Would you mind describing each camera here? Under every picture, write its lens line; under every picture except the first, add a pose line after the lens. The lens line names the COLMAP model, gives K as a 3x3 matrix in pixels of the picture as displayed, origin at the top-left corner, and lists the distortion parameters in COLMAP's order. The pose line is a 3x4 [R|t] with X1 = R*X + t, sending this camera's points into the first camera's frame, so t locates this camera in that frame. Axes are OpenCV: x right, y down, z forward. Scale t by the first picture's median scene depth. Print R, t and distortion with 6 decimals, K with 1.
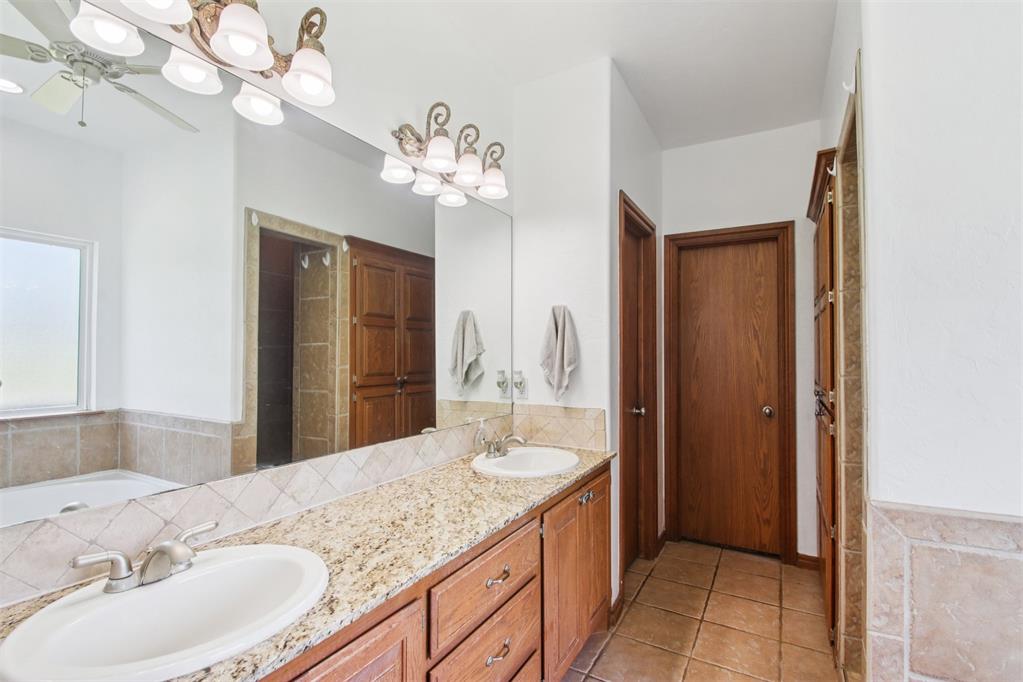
lens RADIAL K [[471.9, 0, 510.8], [0, 471.9, 344.1], [0, 0, 1]] dist [-0.001025, -0.006832]
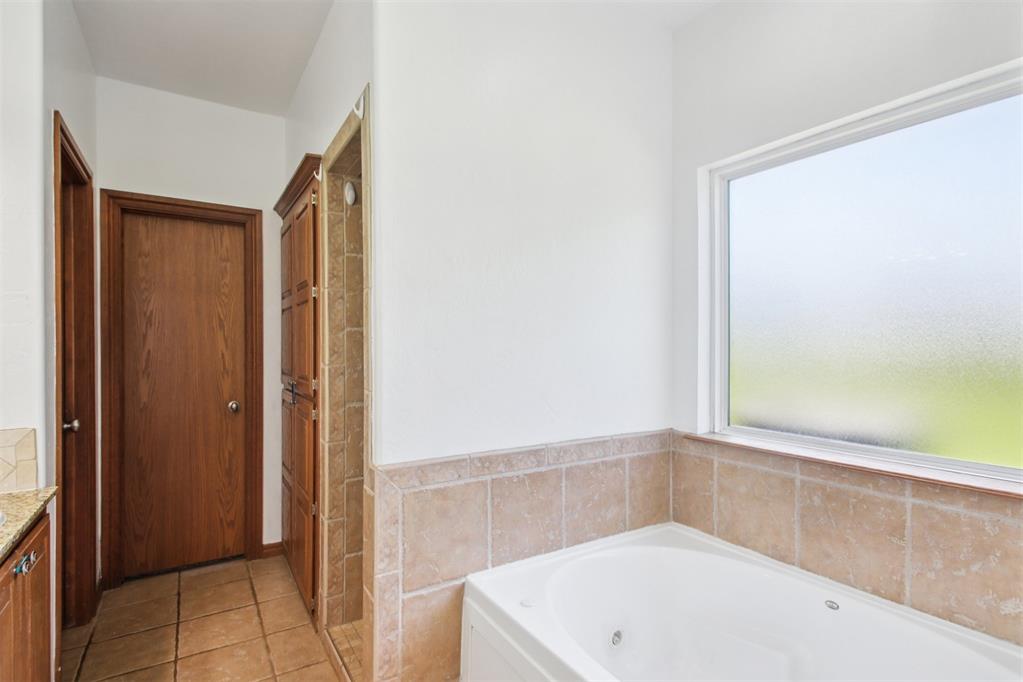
lens RADIAL K [[502.5, 0, 517.6], [0, 502.5, 343.3], [0, 0, 1]] dist [-0.012762, 0.001552]
pose [[0.447170, 0.000368, 0.894449, -0.099180], [-0.015075, 0.999861, 0.007124, 0.001052], [-0.894322, -0.016669, 0.447113, 0.050117]]
